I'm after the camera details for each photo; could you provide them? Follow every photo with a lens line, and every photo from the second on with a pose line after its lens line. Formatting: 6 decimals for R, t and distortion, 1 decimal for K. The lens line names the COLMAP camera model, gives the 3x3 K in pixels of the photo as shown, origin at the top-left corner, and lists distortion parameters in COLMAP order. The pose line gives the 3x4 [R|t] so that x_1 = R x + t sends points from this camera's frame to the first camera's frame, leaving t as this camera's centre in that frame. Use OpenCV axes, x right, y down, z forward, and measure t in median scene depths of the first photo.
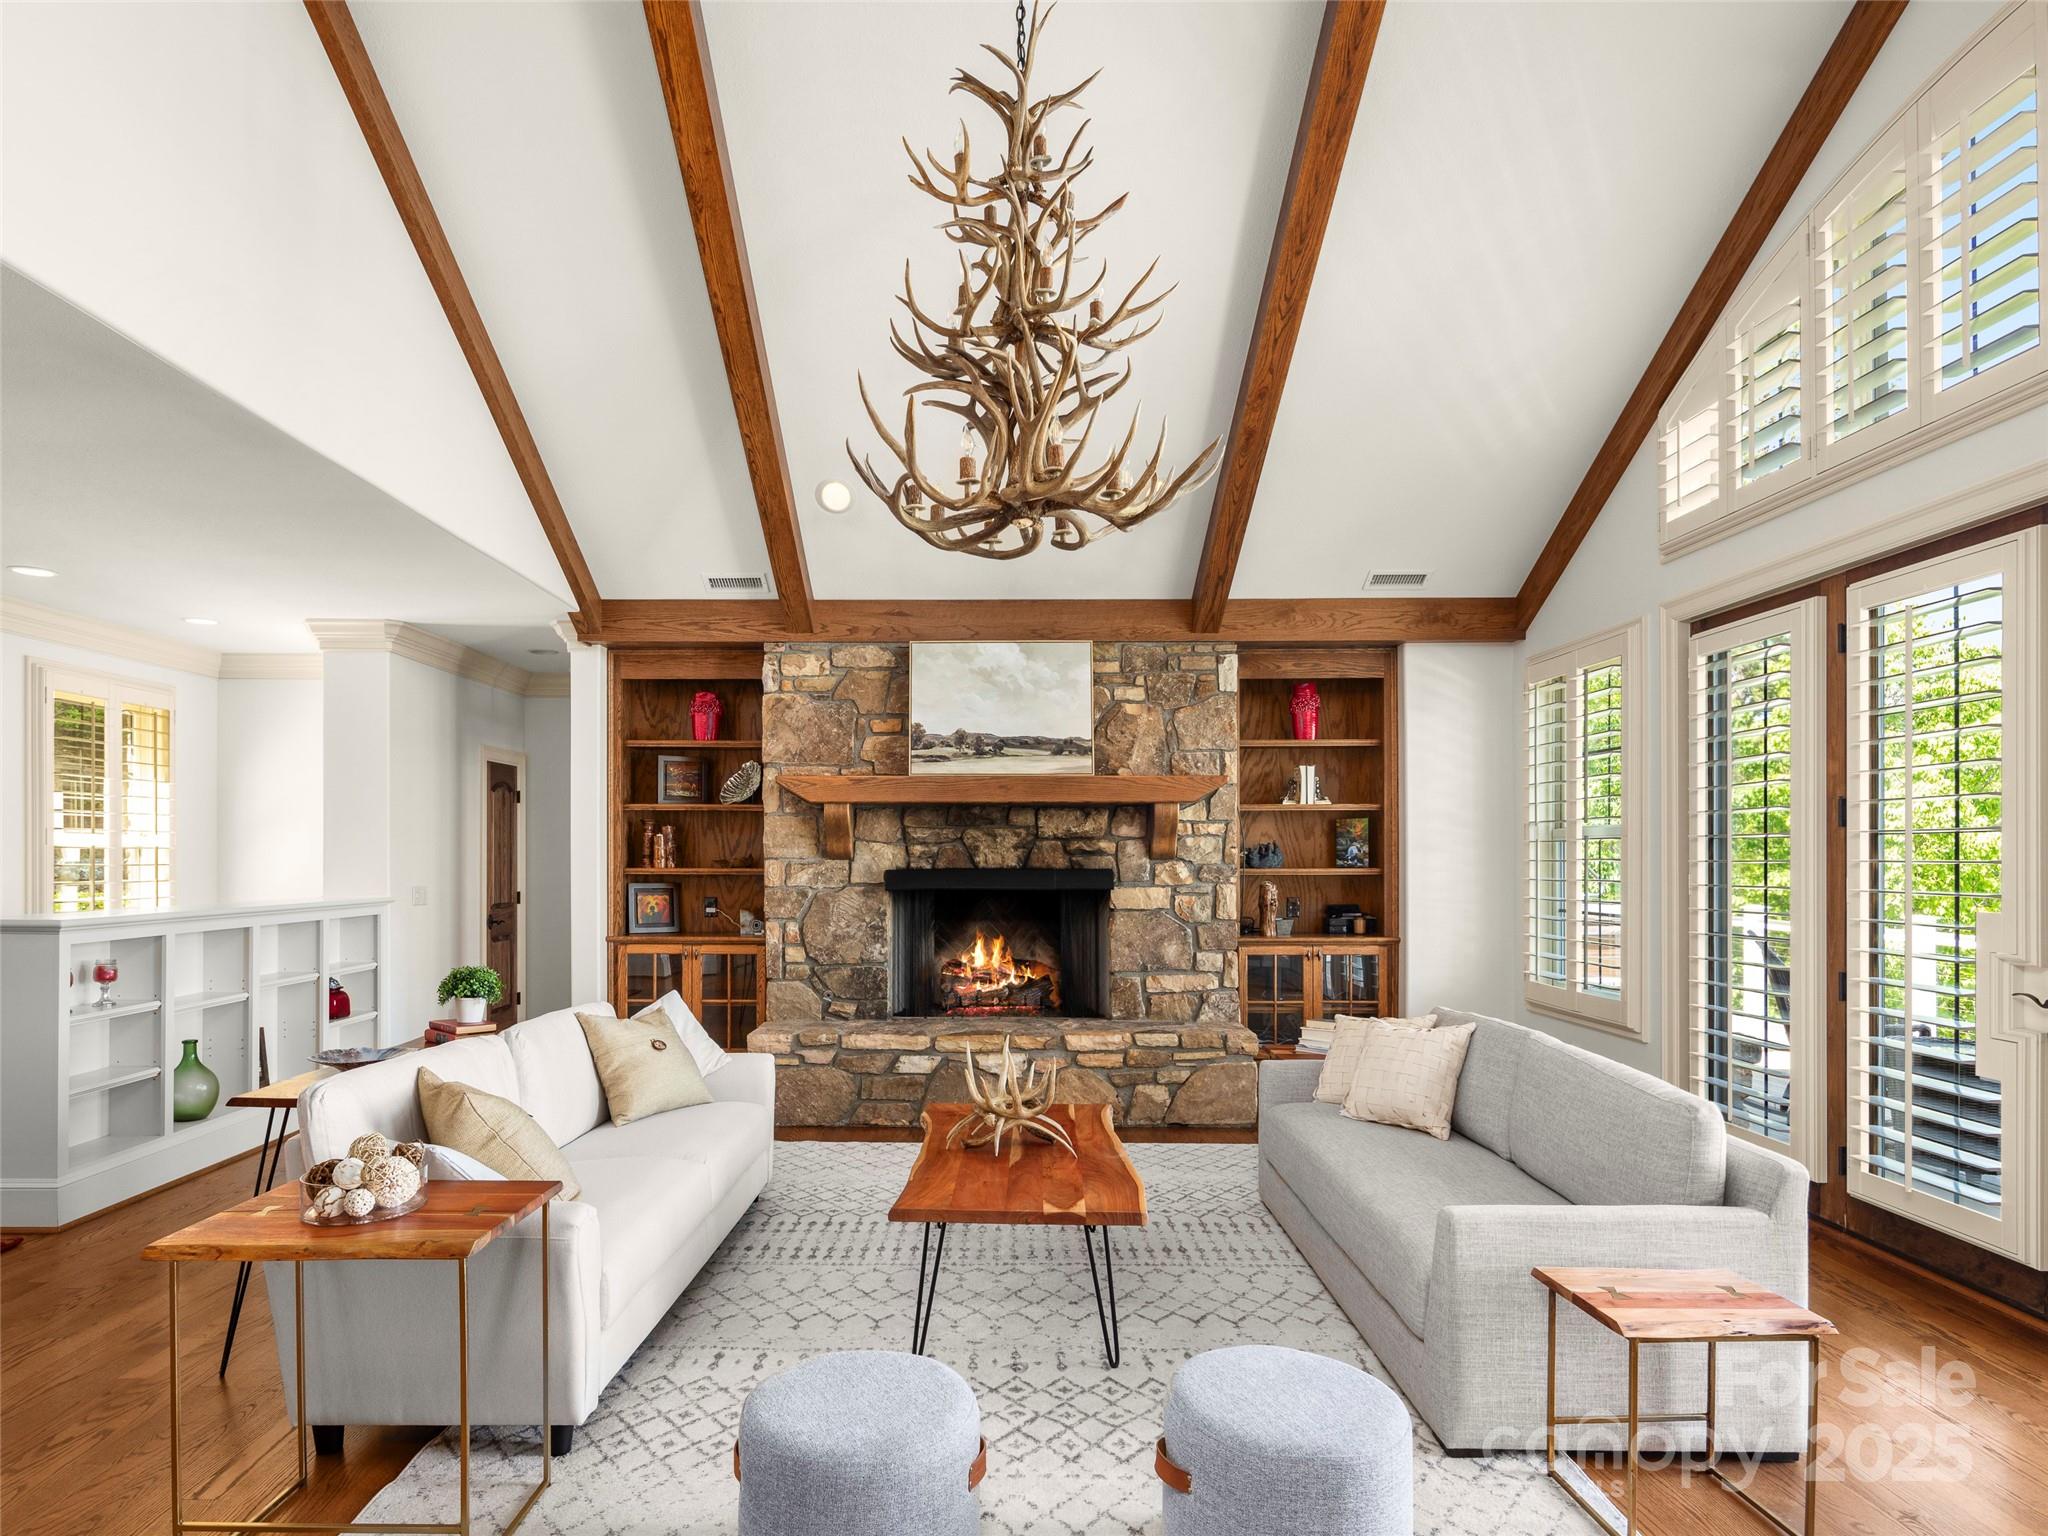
lens RADIAL K [[1141.5, 0, 977.5], [0, 1141.5, 859.5], [0, 0, 1]] dist [0.003129, 0.001653]
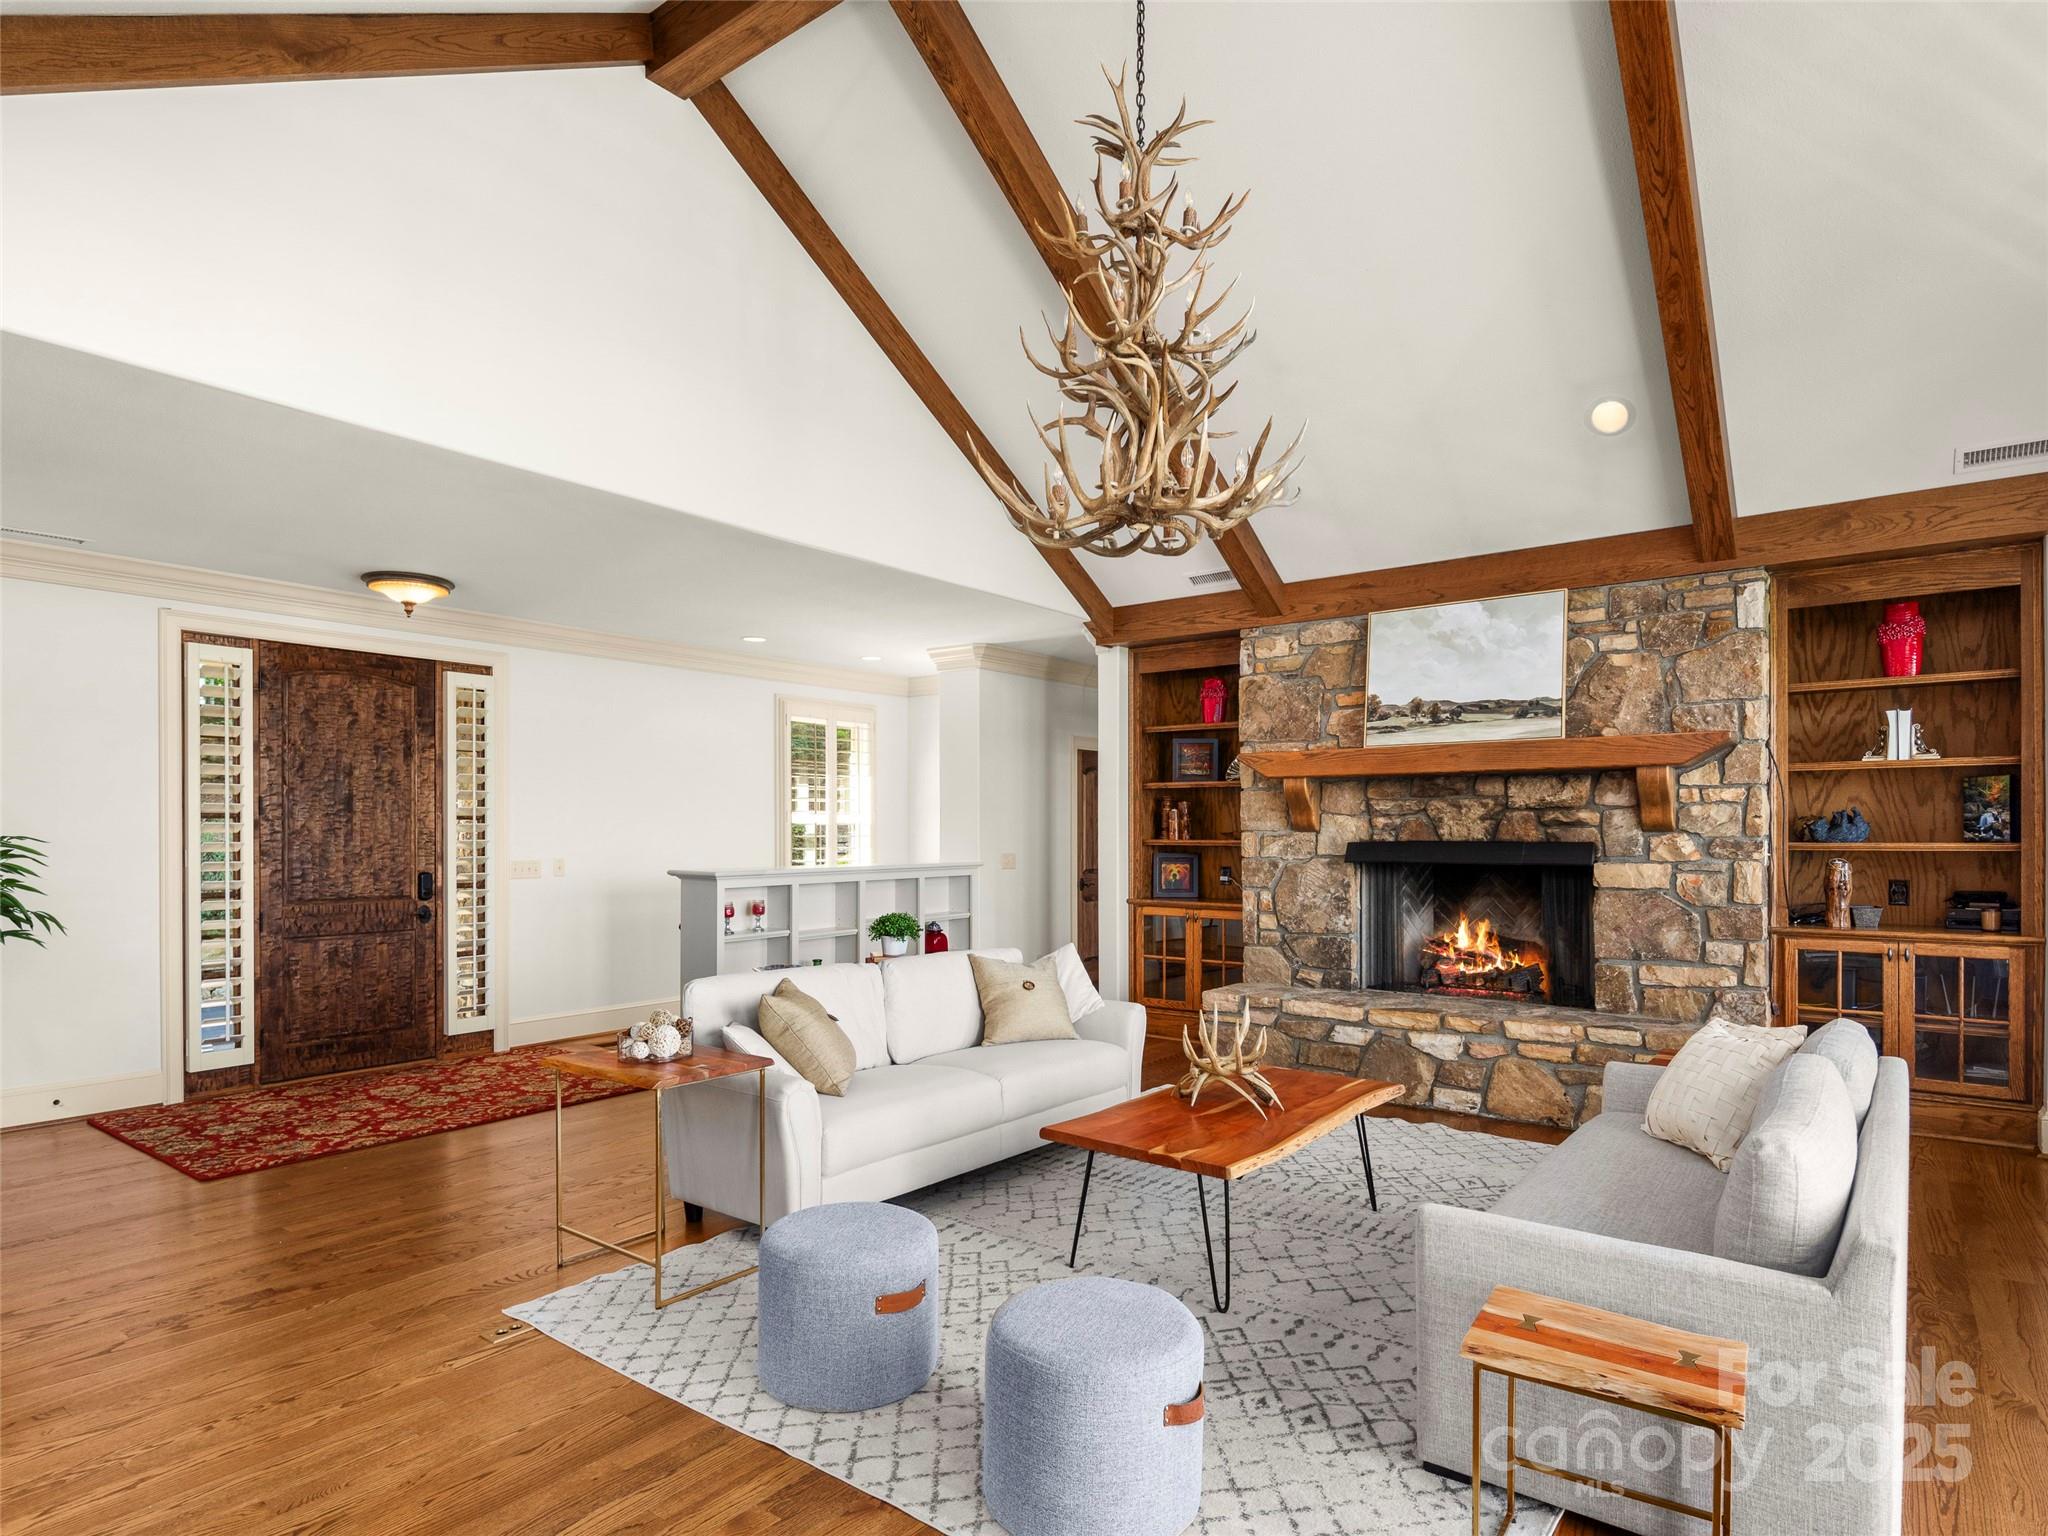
lens RADIAL K [[1141.5, 0, 1027.8], [0, 1141.5, 838.9], [0, 0, 1]] dist [0.003129, 0.001653]
pose [[0.798196, 0.002608, -0.602393, 0.300779], [0.001556, 0.999978, 0.006392, -0.000661], [0.602396, -0.006040, 0.798174, 0.024035]]
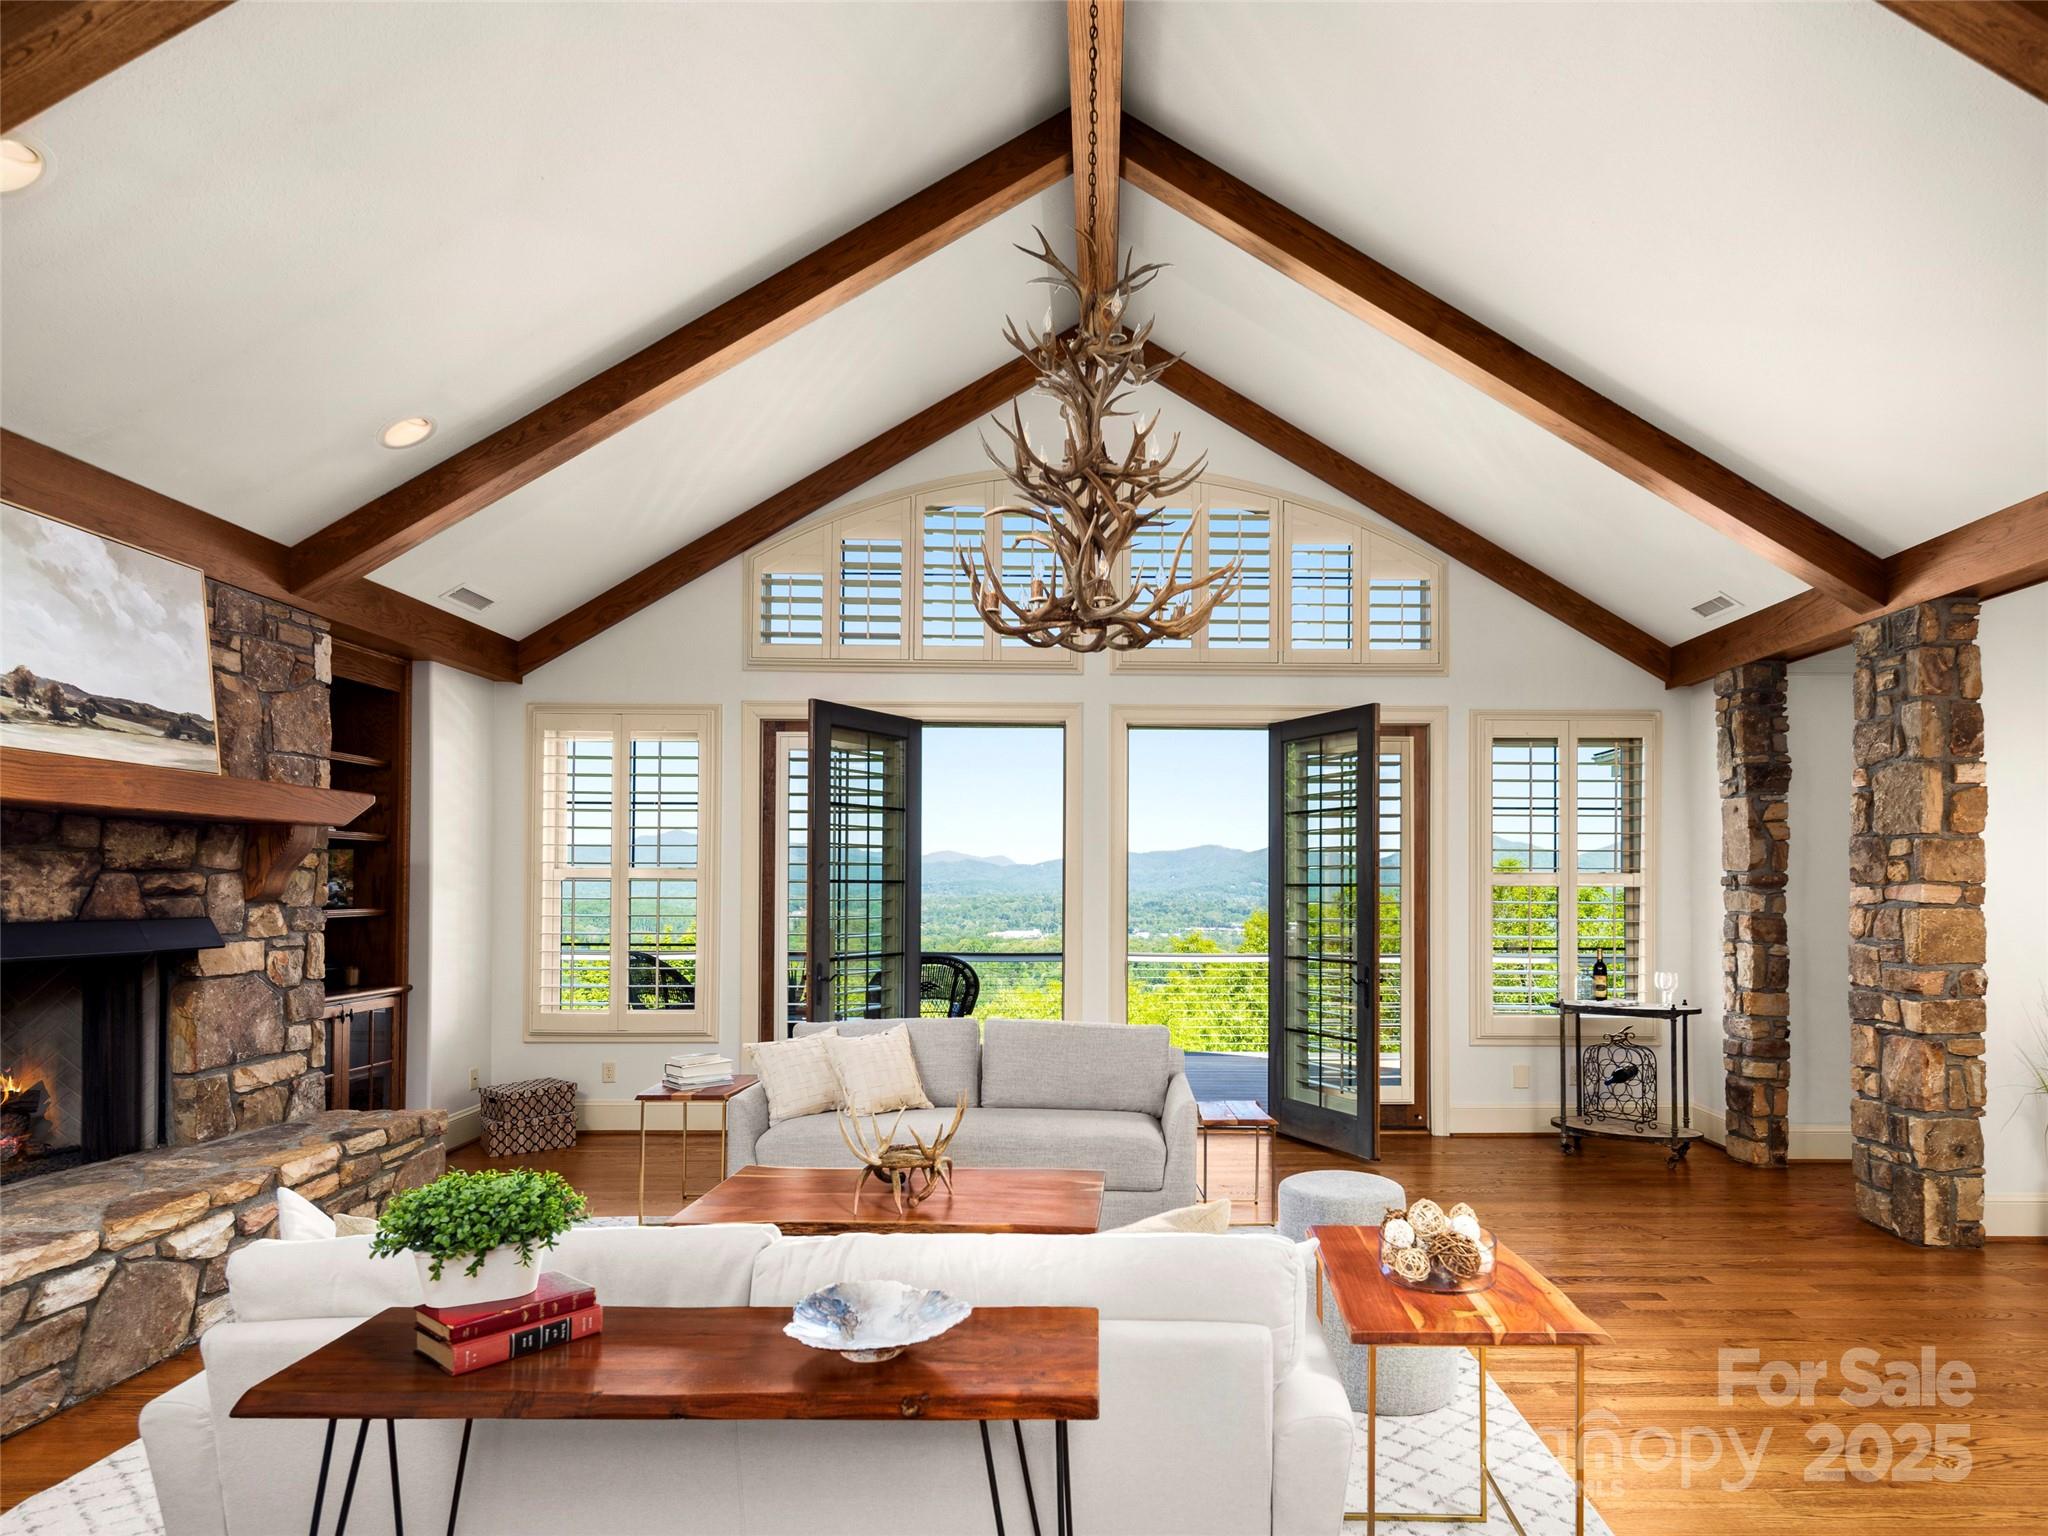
lens RADIAL K [[1141.5, 0, 1151.3], [0, 1141.5, 873.9], [0, 0, 1]] dist [0.003129, 0.001653]
pose [[-0.047965, 0.011895, 0.998778, -0.573907], [-0.005699, 0.999910, -0.012182, -0.011755], [-0.998833, -0.006276, -0.047893, 0.479604]]
